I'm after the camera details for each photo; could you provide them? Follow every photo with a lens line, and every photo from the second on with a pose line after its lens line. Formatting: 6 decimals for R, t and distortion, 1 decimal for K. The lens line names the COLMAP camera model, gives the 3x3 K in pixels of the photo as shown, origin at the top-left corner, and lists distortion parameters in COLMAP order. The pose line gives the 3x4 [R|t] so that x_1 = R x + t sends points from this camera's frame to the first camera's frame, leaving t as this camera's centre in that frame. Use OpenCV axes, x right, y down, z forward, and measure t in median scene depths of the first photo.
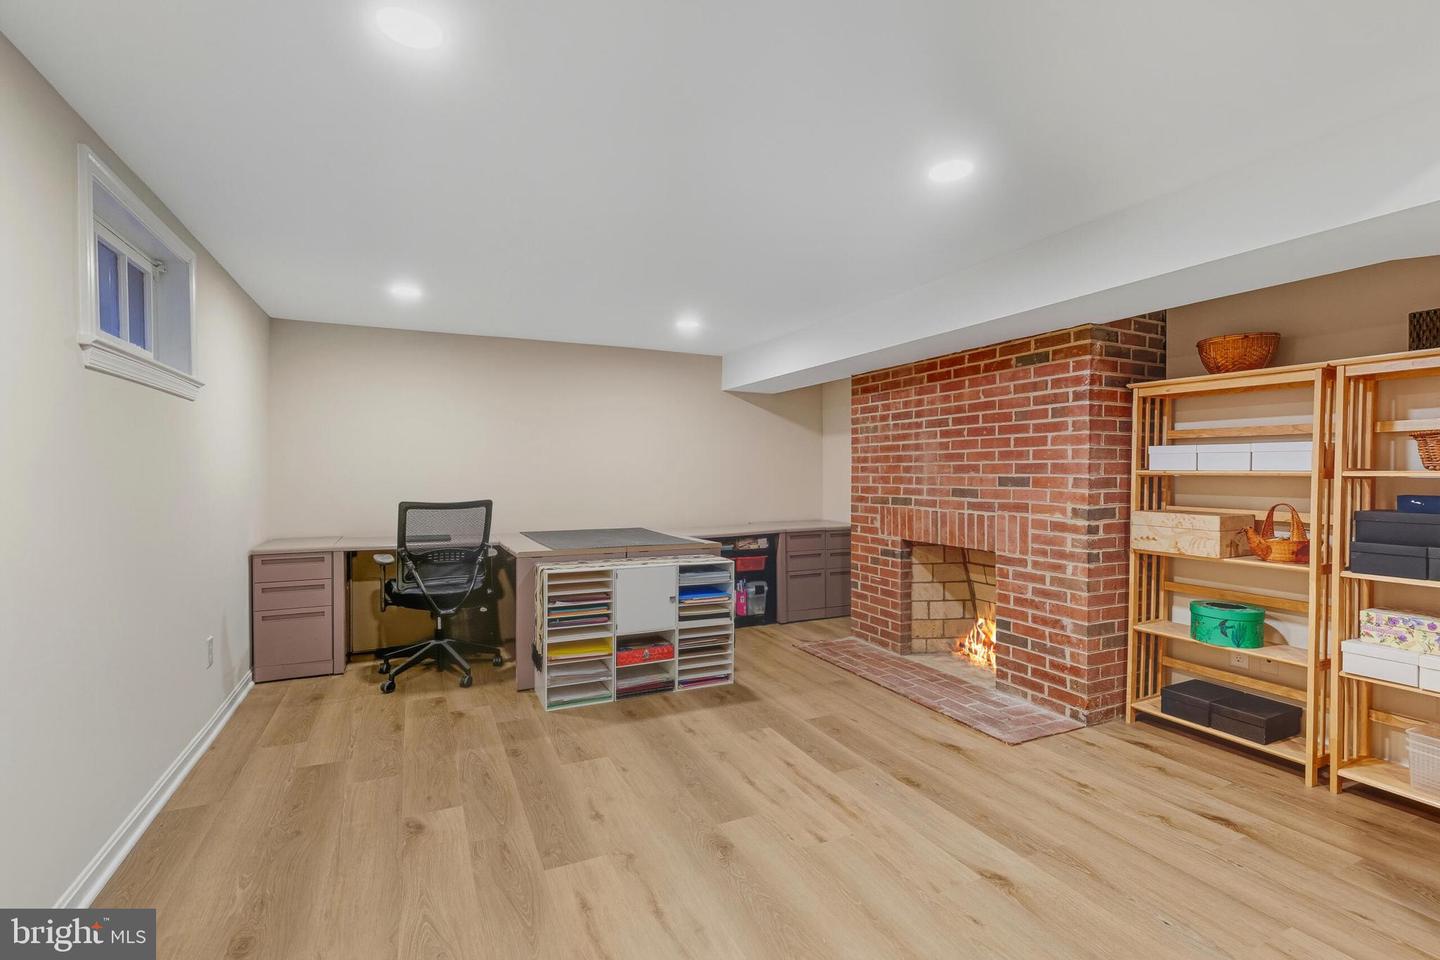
lens RADIAL K [[642.8, 0, 715.7], [0, 642.8, 478.1], [0, 0, 1]] dist [0.008746, -0.003798]
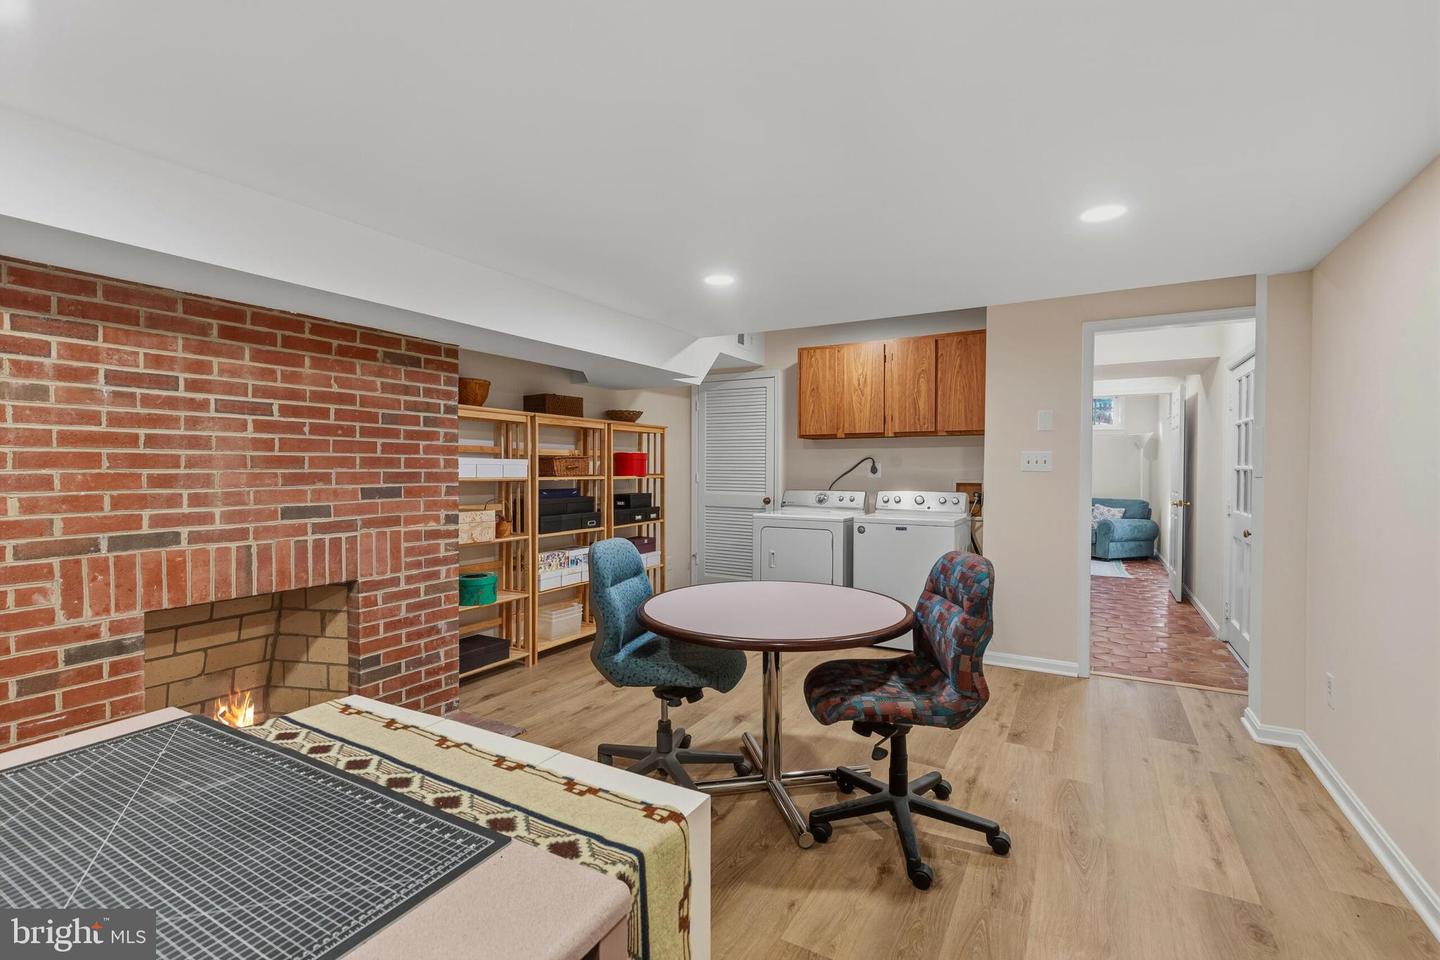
lens RADIAL K [[642.8, 0, 715.7], [0, 642.8, 478.1], [0, 0, 1]] dist [0.008746, -0.003798]
pose [[-0.571643, -0.016667, 0.820333, -0.496728], [0.003341, 0.999738, 0.022640, -0.031639], [-0.820495, 0.015683, -0.571438, 1.089098]]
